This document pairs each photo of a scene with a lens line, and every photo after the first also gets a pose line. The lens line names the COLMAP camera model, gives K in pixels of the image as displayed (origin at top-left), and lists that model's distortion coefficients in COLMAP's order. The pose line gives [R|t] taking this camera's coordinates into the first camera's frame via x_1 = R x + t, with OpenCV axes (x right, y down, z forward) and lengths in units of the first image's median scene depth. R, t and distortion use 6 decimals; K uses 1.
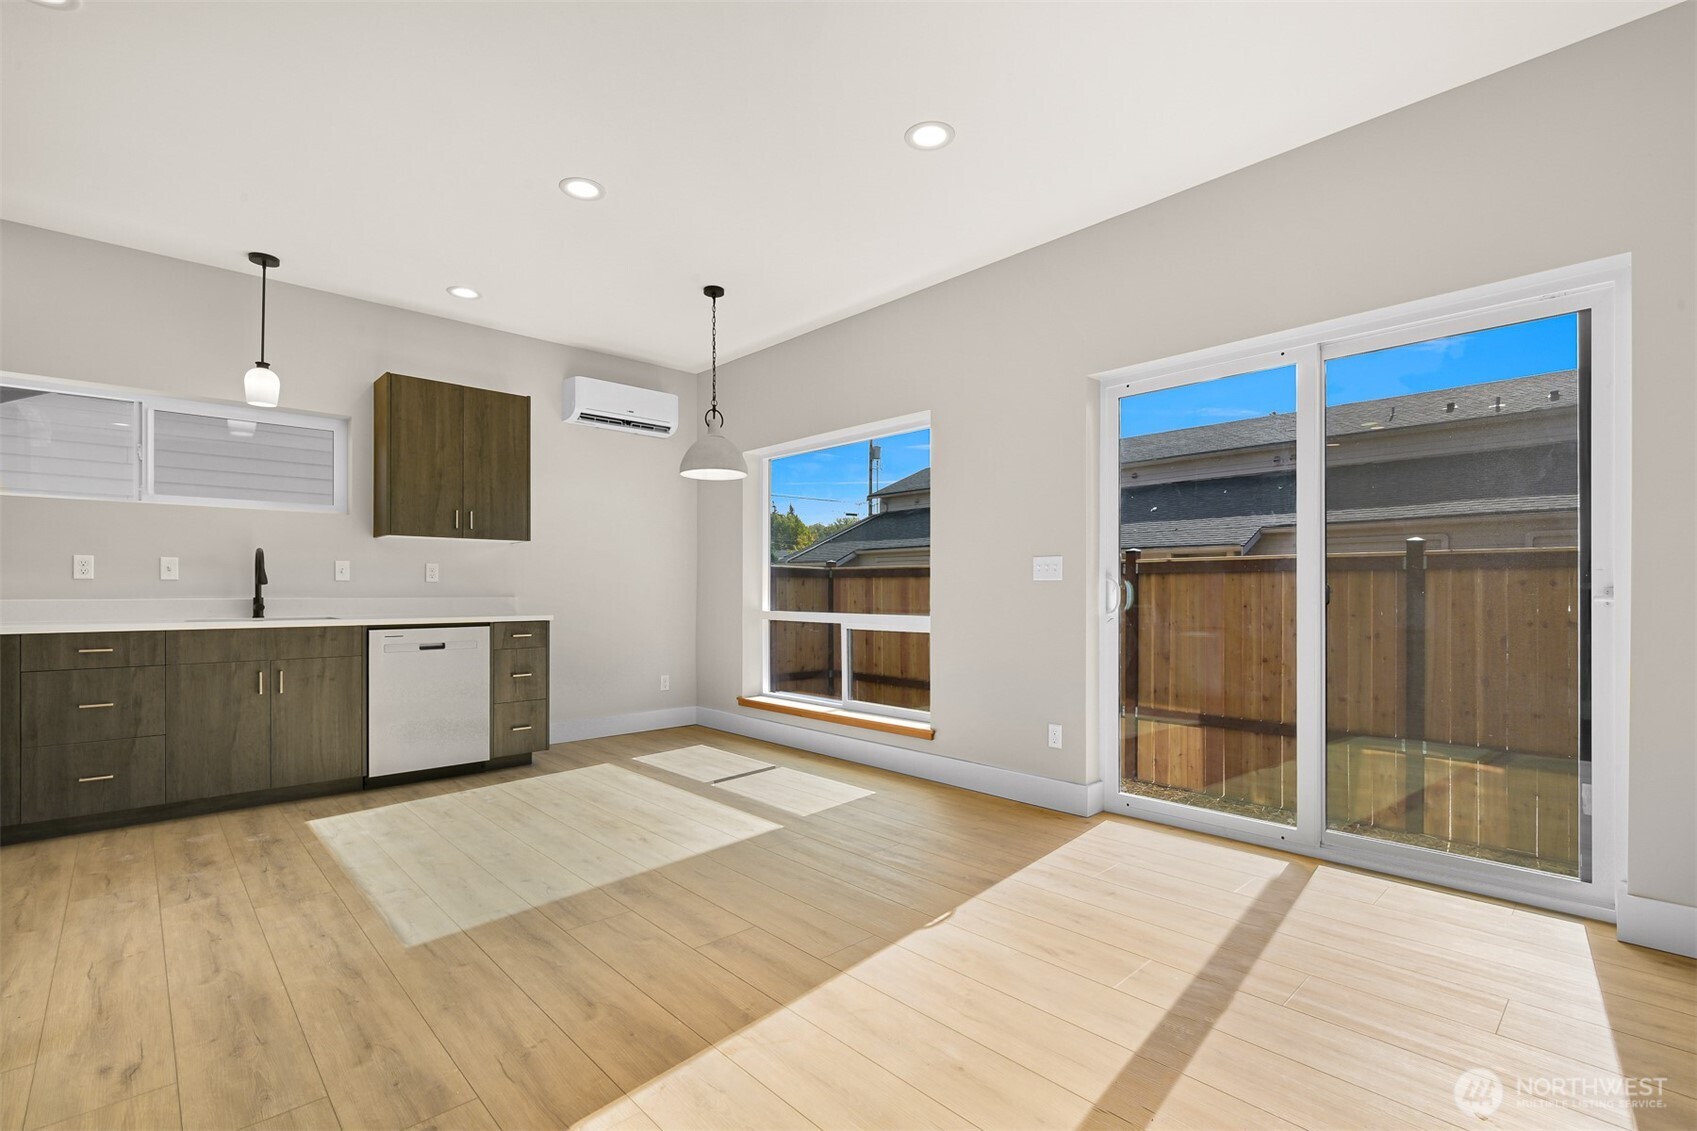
lens RADIAL K [[769.9, 0, 847.4], [0, 769.9, 589.9], [0, 0, 1]] dist [-0.002044, 0.000054]
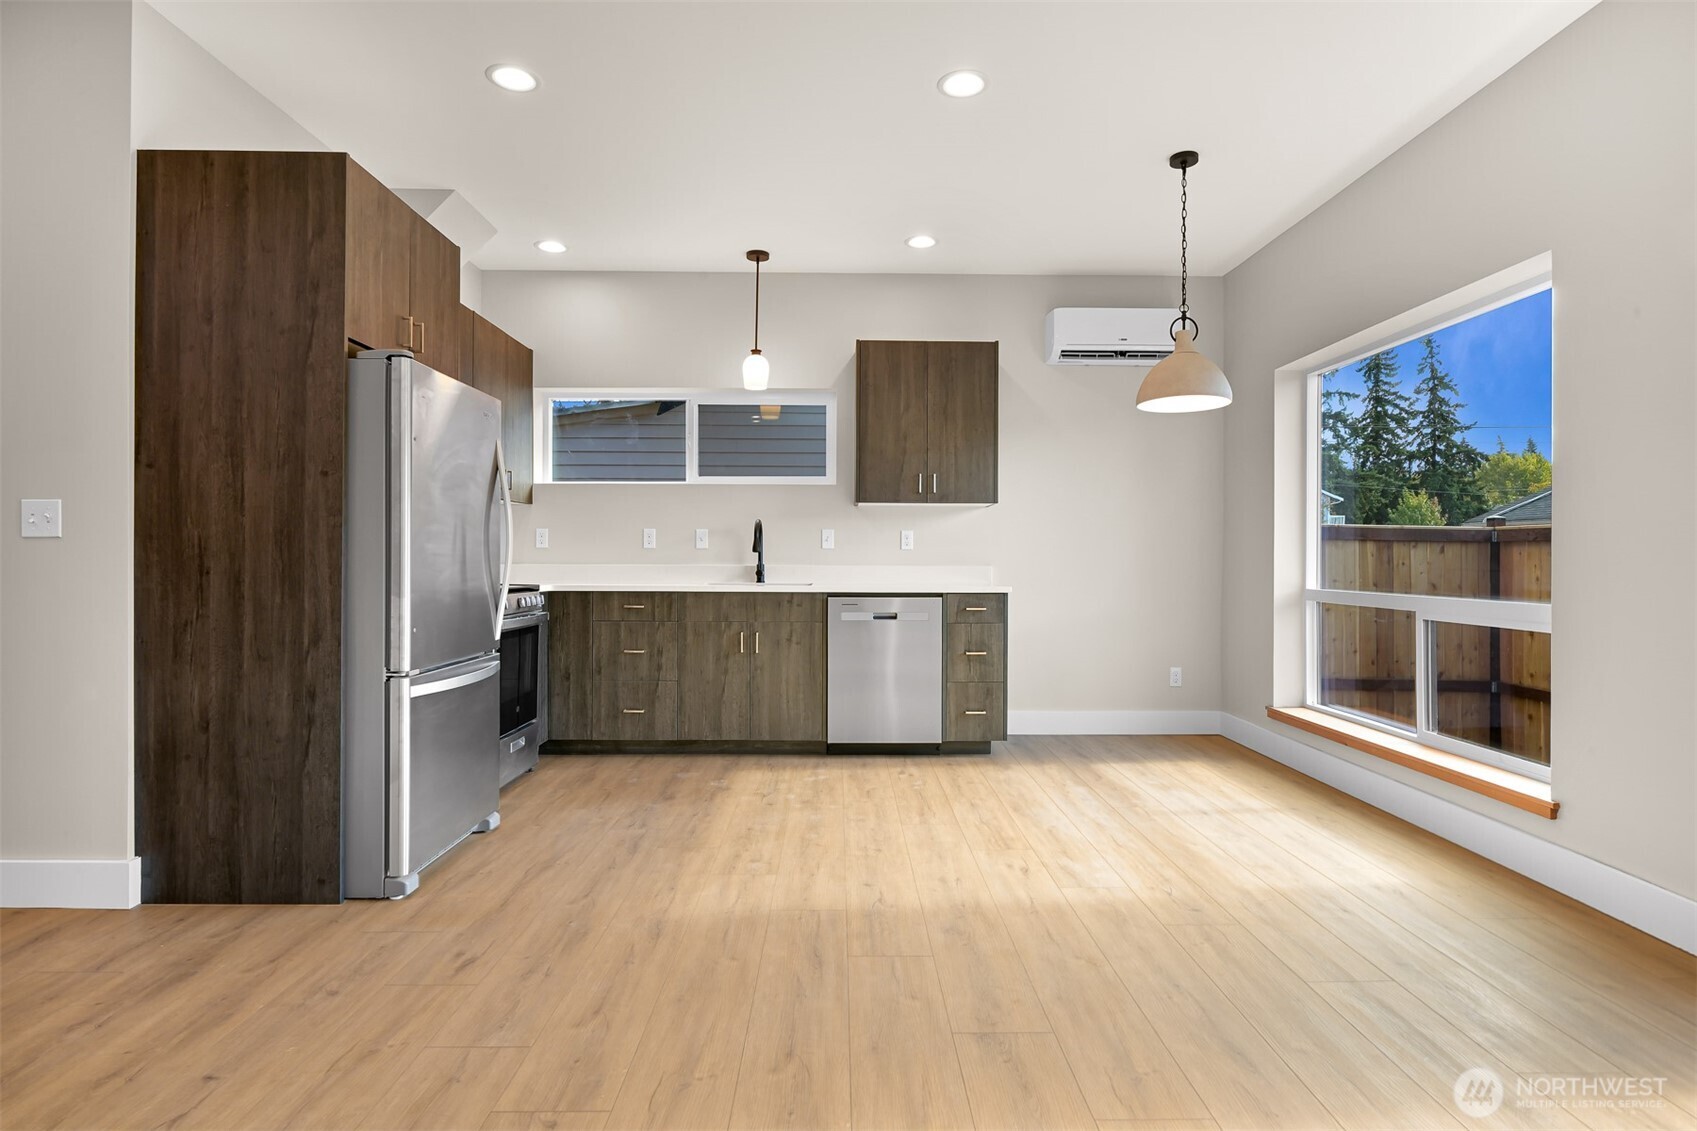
lens RADIAL K [[872.8, 0, 848.5], [0, 872.8, 555.3], [0, 0, 1]] dist [0.002793, 0.000014]
pose [[0.738731, -0.000110, -0.674001, 0.152106], [-0.003629, 0.999985, -0.004141, 0.001596], [0.673991, 0.005505, 0.738719, 0.149367]]
